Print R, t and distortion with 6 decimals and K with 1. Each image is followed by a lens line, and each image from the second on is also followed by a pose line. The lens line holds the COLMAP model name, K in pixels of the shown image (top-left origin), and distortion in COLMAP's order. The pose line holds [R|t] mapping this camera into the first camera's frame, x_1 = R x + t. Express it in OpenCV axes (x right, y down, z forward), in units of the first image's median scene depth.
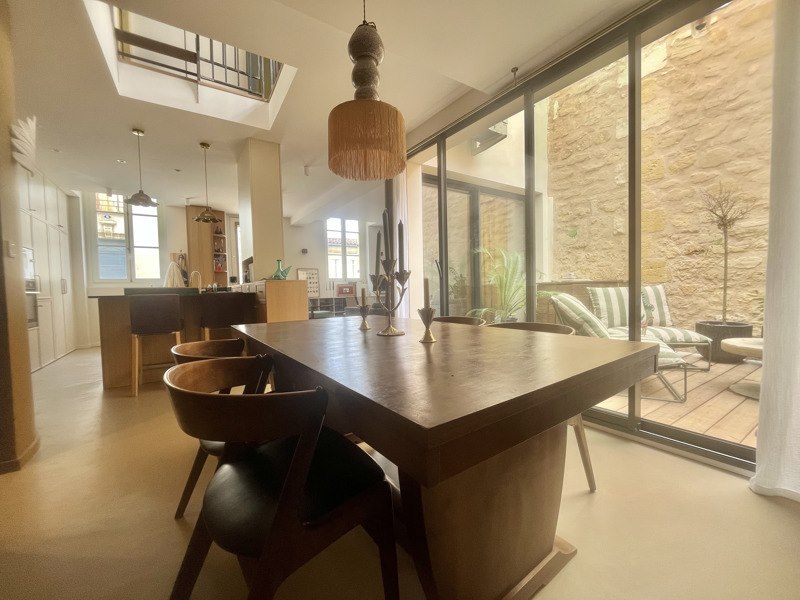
lens RADIAL K [[324.8, 0, 402.9], [0, 324.8, 301.5], [0, 0, 1]] dist [-0.000999, -0.000260]
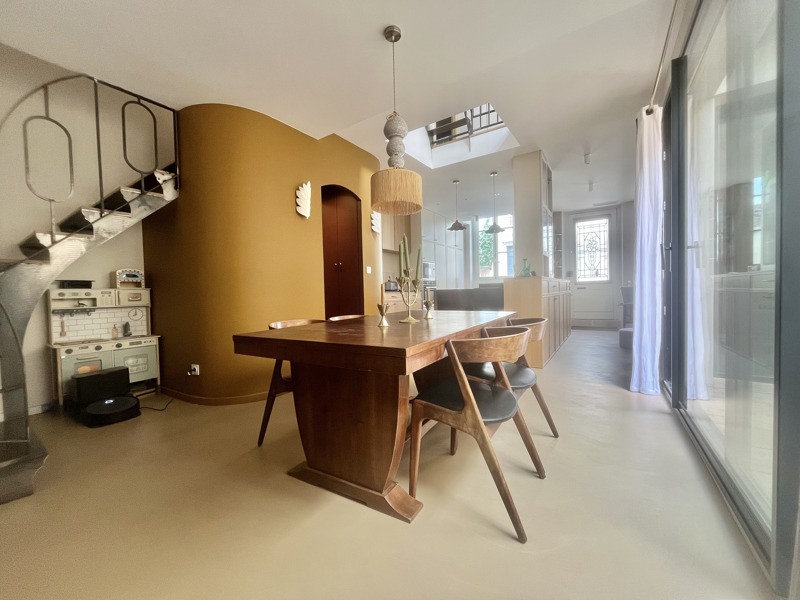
lens RADIAL K [[324.8, 0, 402.9], [0, 324.8, 301.5], [0, 0, 1]] dist [-0.000999, -0.000260]
pose [[0.397692, 0.037763, -0.916742, 0.383413], [-0.014346, 0.999286, 0.034940, -0.009847], [0.917407, -0.000744, 0.397950, 0.124623]]
